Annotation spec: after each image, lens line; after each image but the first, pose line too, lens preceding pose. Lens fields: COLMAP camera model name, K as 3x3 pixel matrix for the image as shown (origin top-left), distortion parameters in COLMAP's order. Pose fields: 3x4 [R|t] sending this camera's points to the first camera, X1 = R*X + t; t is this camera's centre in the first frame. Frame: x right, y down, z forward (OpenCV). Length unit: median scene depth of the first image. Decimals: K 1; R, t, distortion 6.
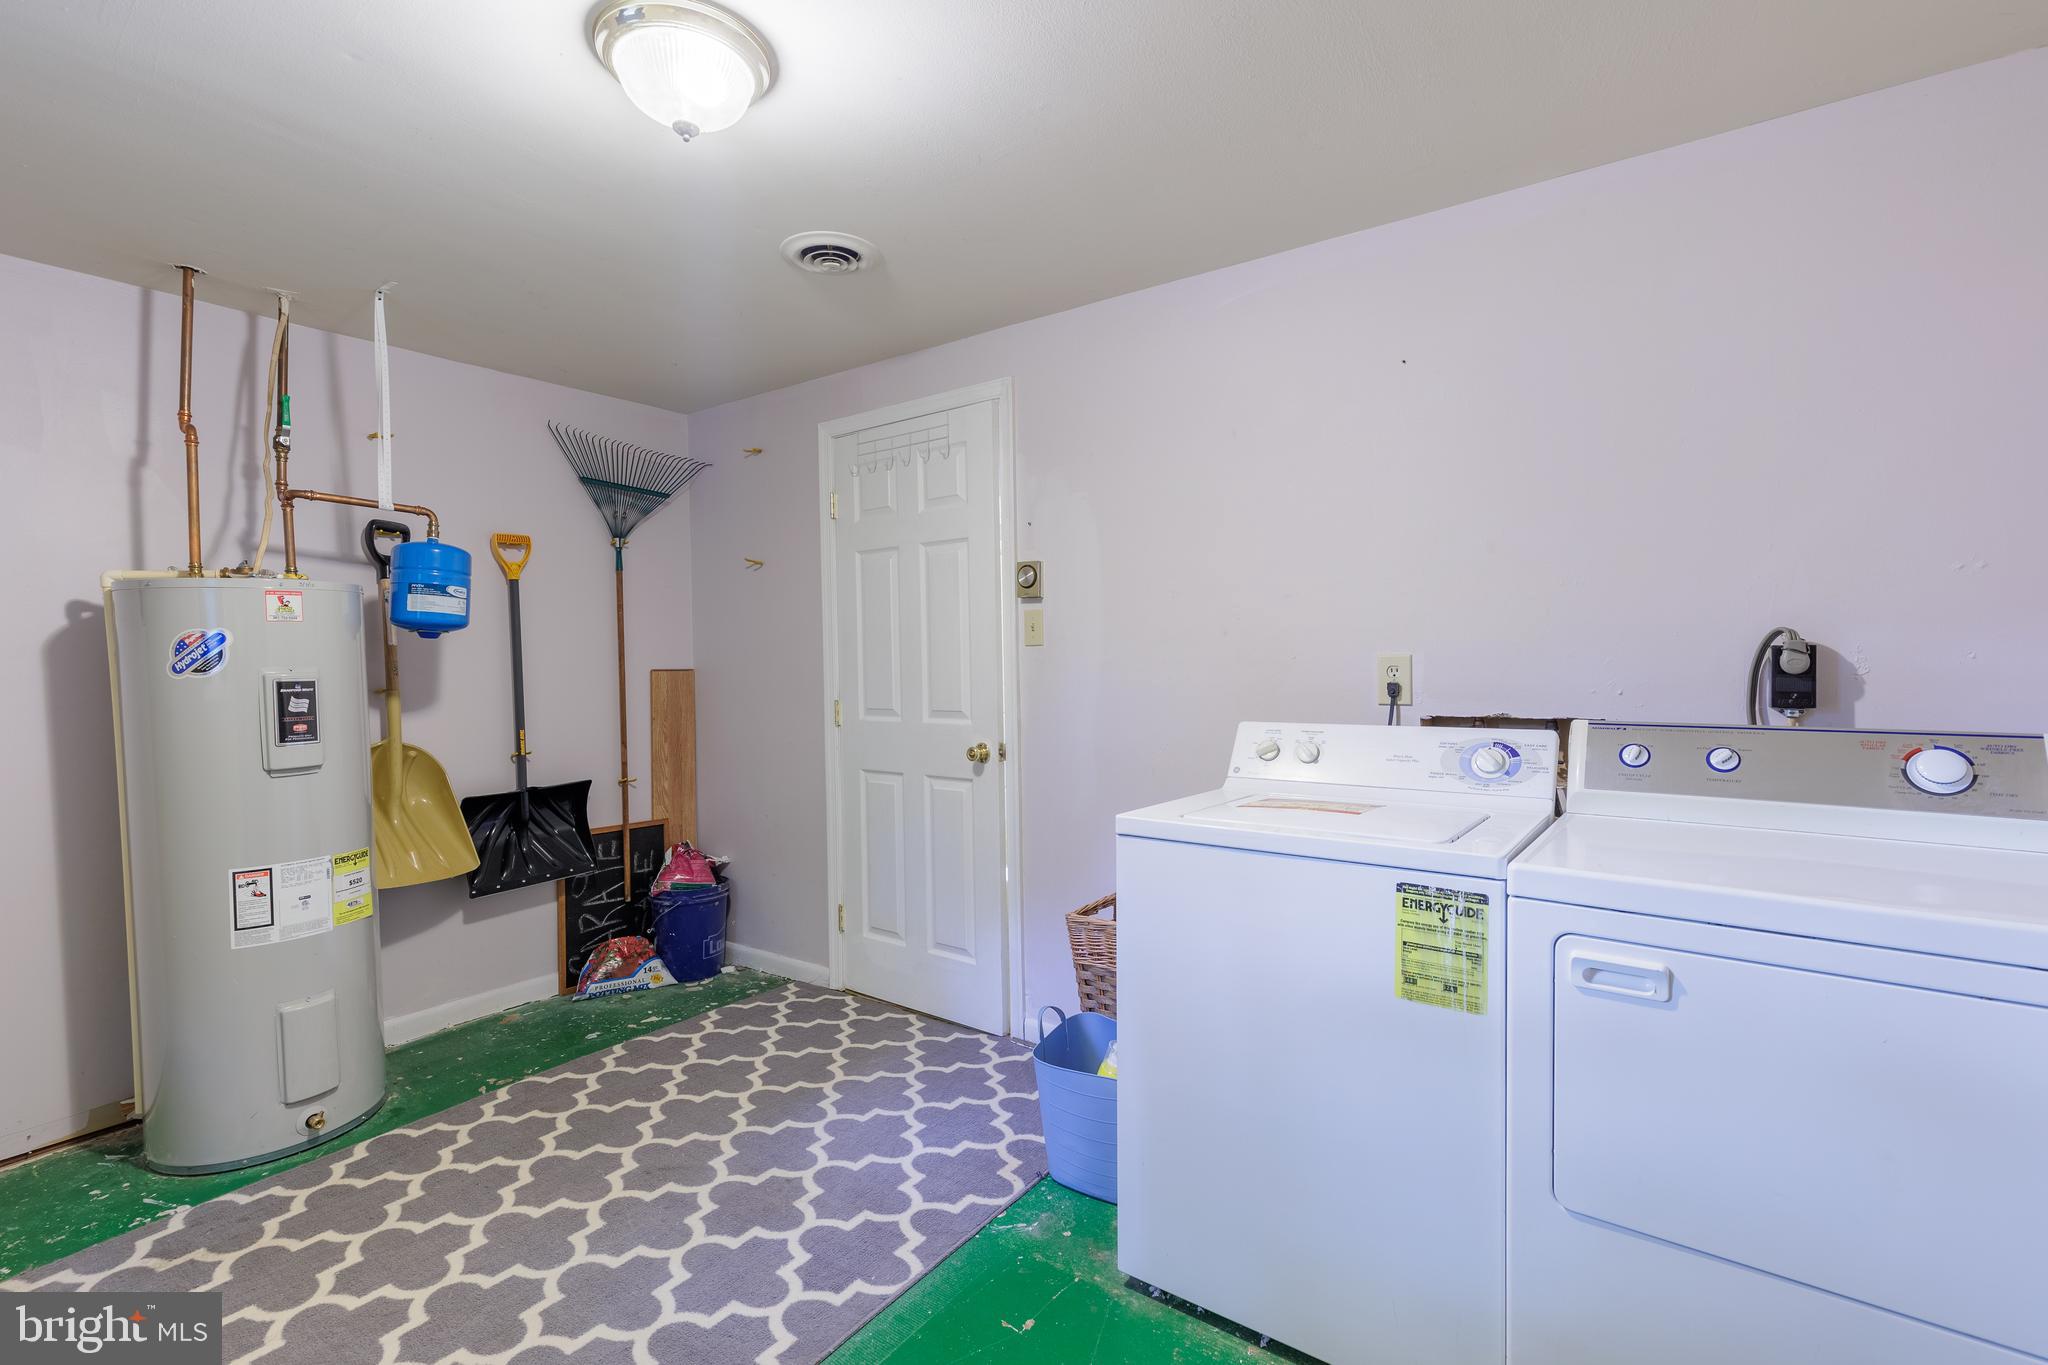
lens RADIAL K [[937.0, 0, 1027.8], [0, 937.0, 679.7], [0, 0, 1]] dist [0.015461, -0.007521]
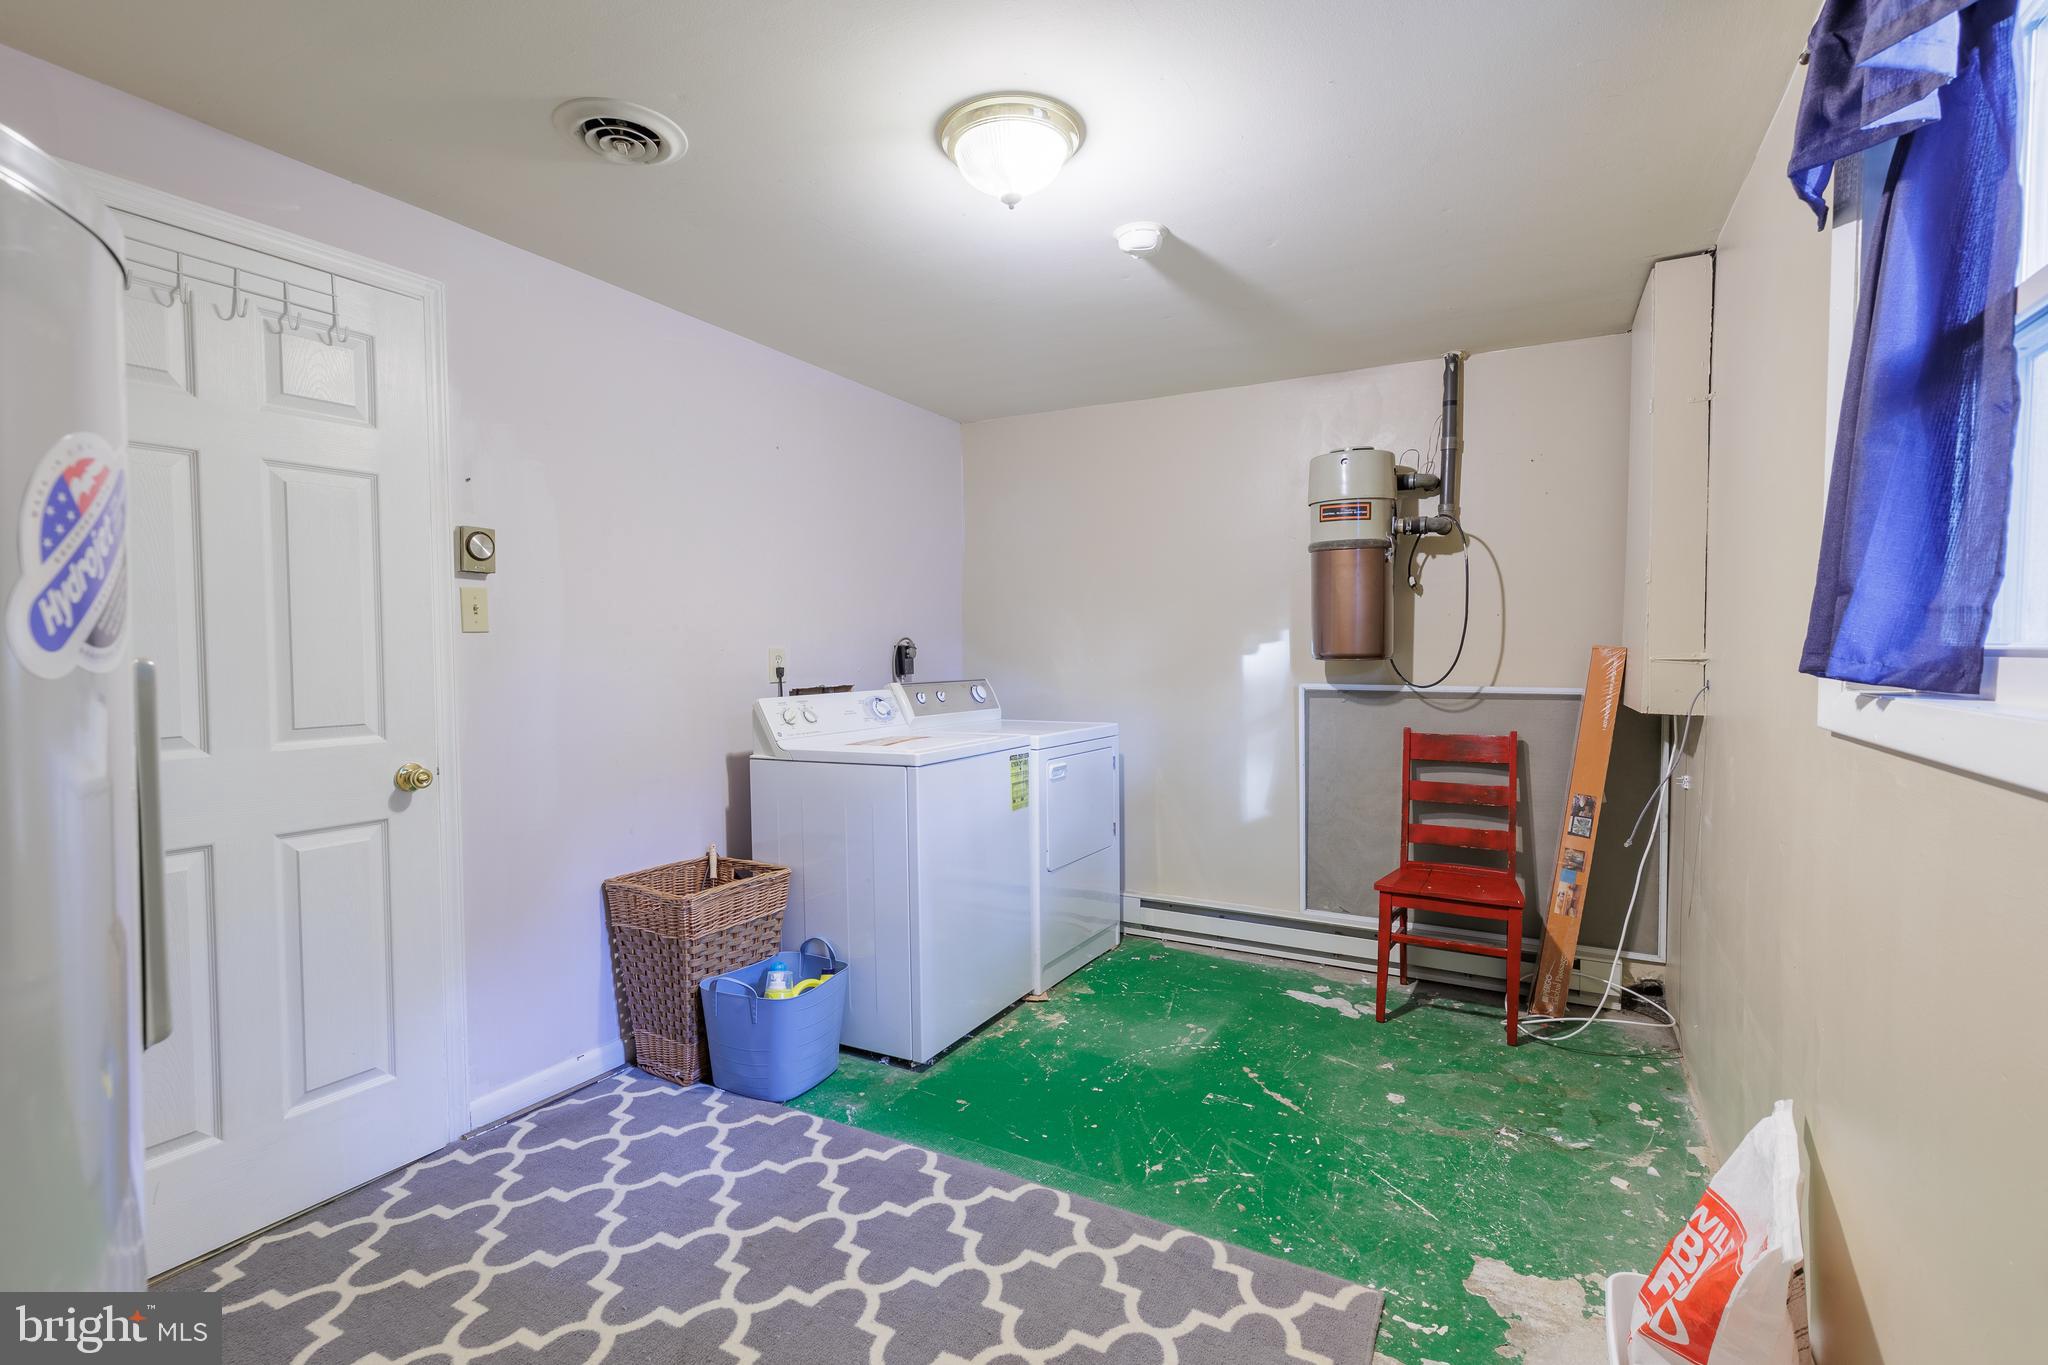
lens RADIAL K [[937.0, 0, 1027.8], [0, 937.0, 679.7], [0, 0, 1]] dist [0.015461, -0.007521]
pose [[-0.136191, -0.017999, 0.990519, -1.115159], [0.031223, 0.999260, 0.022451, 0.001209], [-0.990190, 0.033985, -0.135529, 0.829303]]
